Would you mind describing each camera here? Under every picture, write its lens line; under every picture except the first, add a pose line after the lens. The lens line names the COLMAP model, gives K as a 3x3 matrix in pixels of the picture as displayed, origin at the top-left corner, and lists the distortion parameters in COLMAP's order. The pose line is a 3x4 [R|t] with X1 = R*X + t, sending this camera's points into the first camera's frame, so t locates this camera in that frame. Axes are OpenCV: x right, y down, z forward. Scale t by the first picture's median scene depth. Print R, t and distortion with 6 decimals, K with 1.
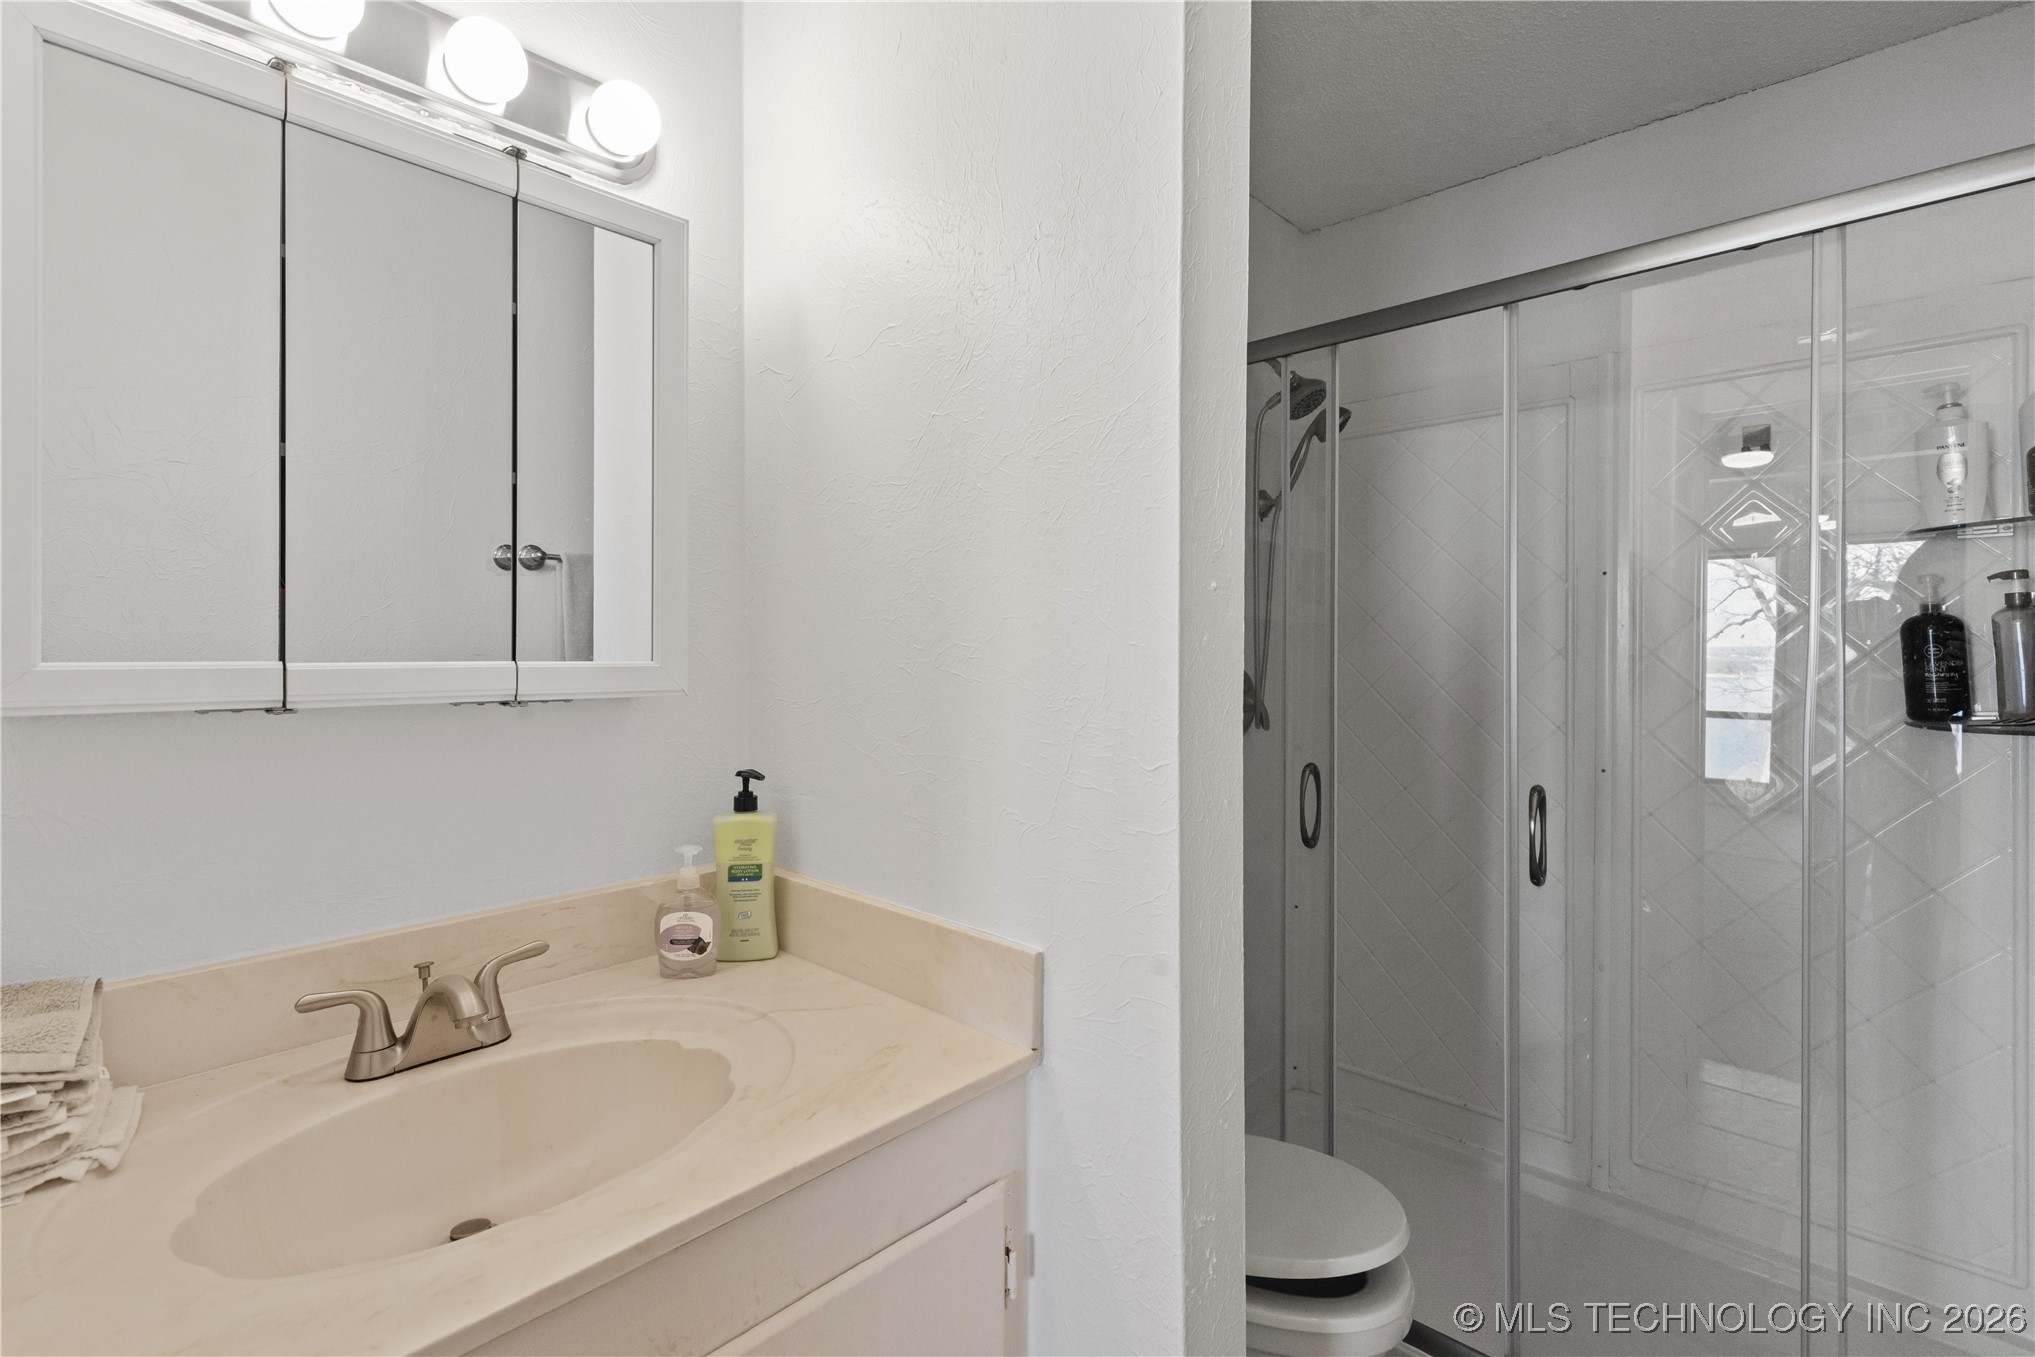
lens RADIAL K [[922.6, 0, 1019.3], [0, 922.6, 677.0], [0, 0, 1]] dist [0.003547, -0.001192]
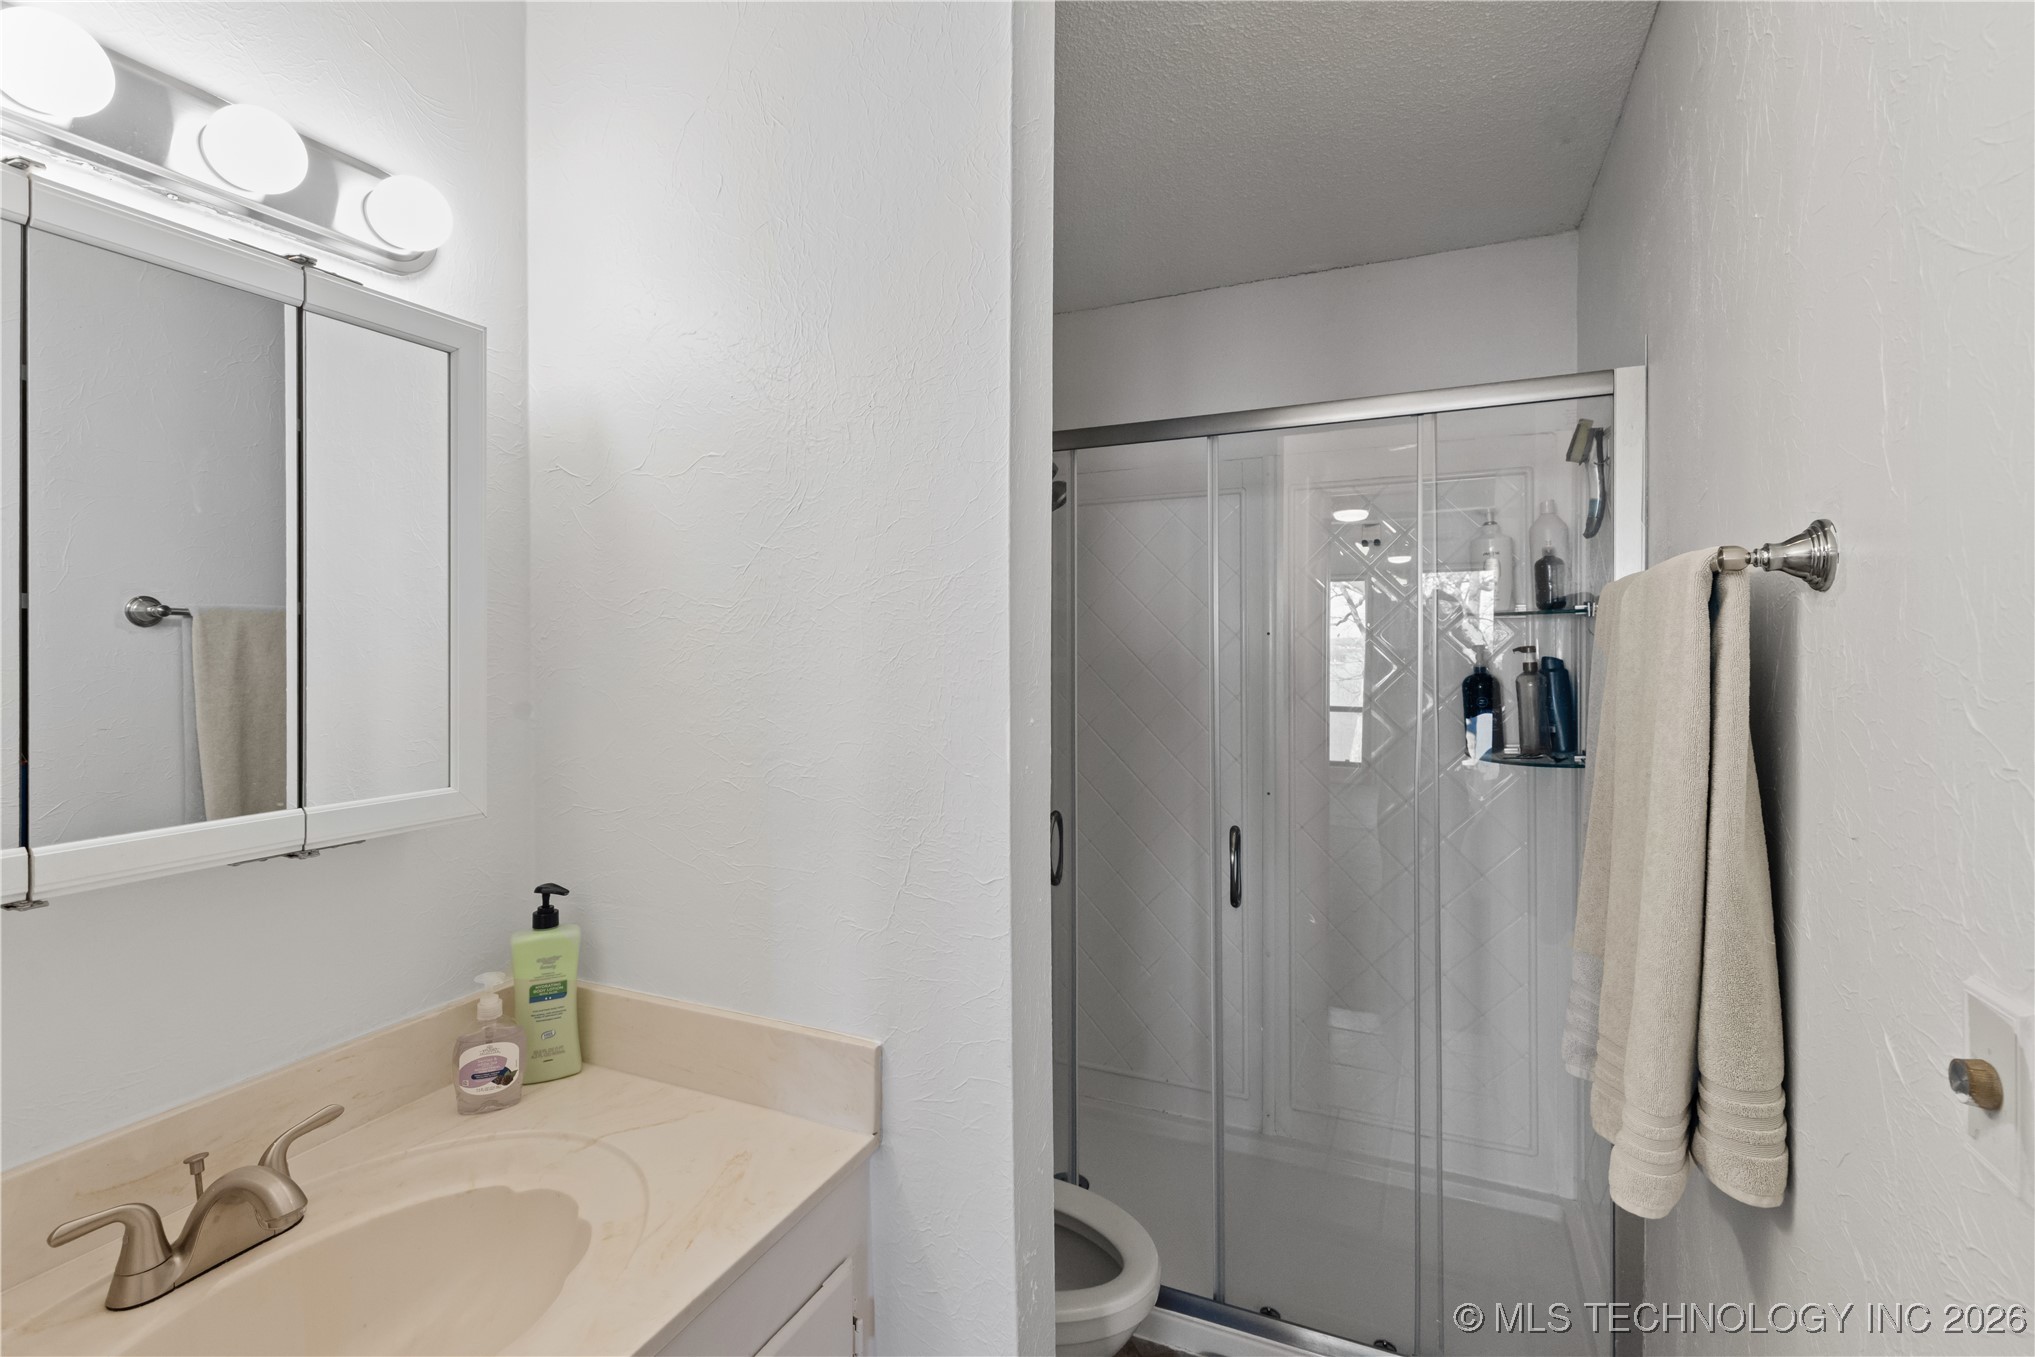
lens RADIAL K [[922.6, 0, 1018.4], [0, 922.6, 670.3], [0, 0, 1]] dist [0.003547, -0.001192]
pose [[0.945115, -0.010571, 0.326566, -0.154067], [0.010110, 0.999944, 0.003110, -0.135488], [-0.326581, 0.000362, 0.945169, -0.094414]]
